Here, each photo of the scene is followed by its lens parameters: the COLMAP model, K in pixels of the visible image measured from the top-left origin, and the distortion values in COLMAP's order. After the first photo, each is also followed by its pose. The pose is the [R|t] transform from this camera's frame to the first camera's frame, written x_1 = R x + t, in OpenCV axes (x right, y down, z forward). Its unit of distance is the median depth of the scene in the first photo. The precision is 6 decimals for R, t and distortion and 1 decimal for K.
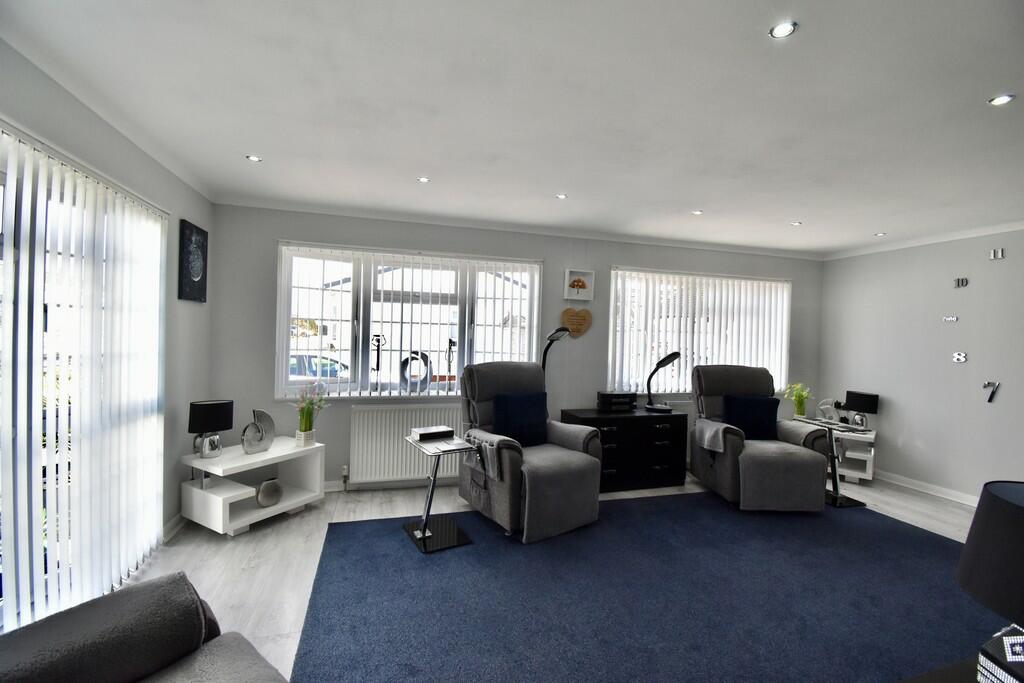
lens RADIAL K [[452.1, 0, 514.1], [0, 452.1, 337.7], [0, 0, 1]] dist [0.044943, -0.037060]
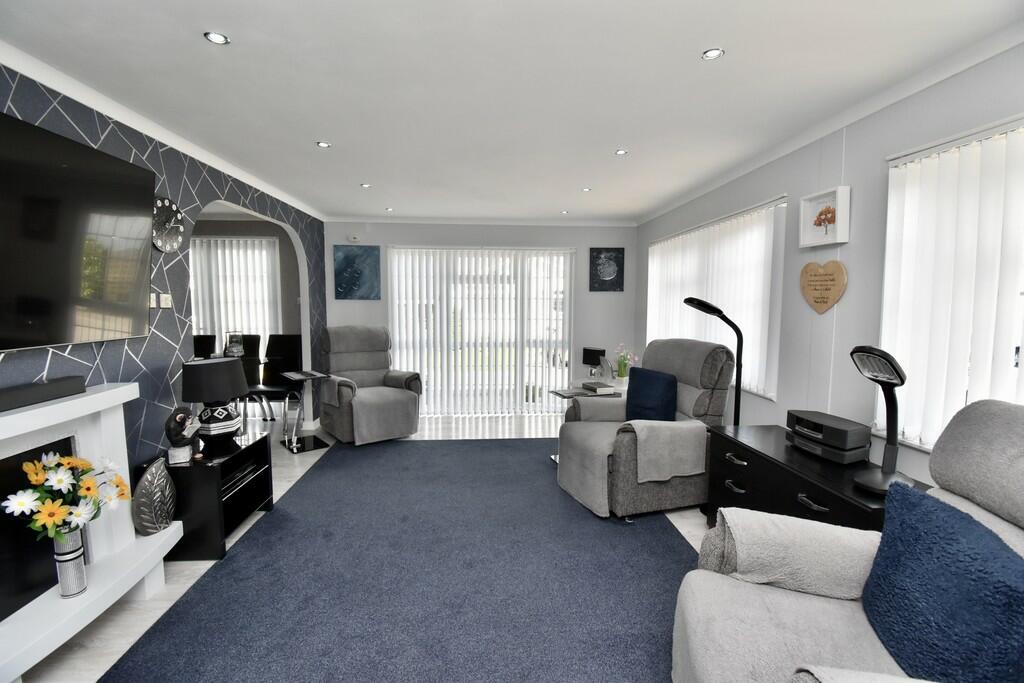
lens RADIAL K [[452.1, 0, 514.1], [0, 452.1, 337.7], [0, 0, 1]] dist [0.044943, -0.037060]
pose [[-0.213674, 0.035421, -0.976263, 0.816764], [-0.048926, 0.997700, 0.046907, 0.024825], [0.975679, 0.057787, -0.211450, 0.776937]]
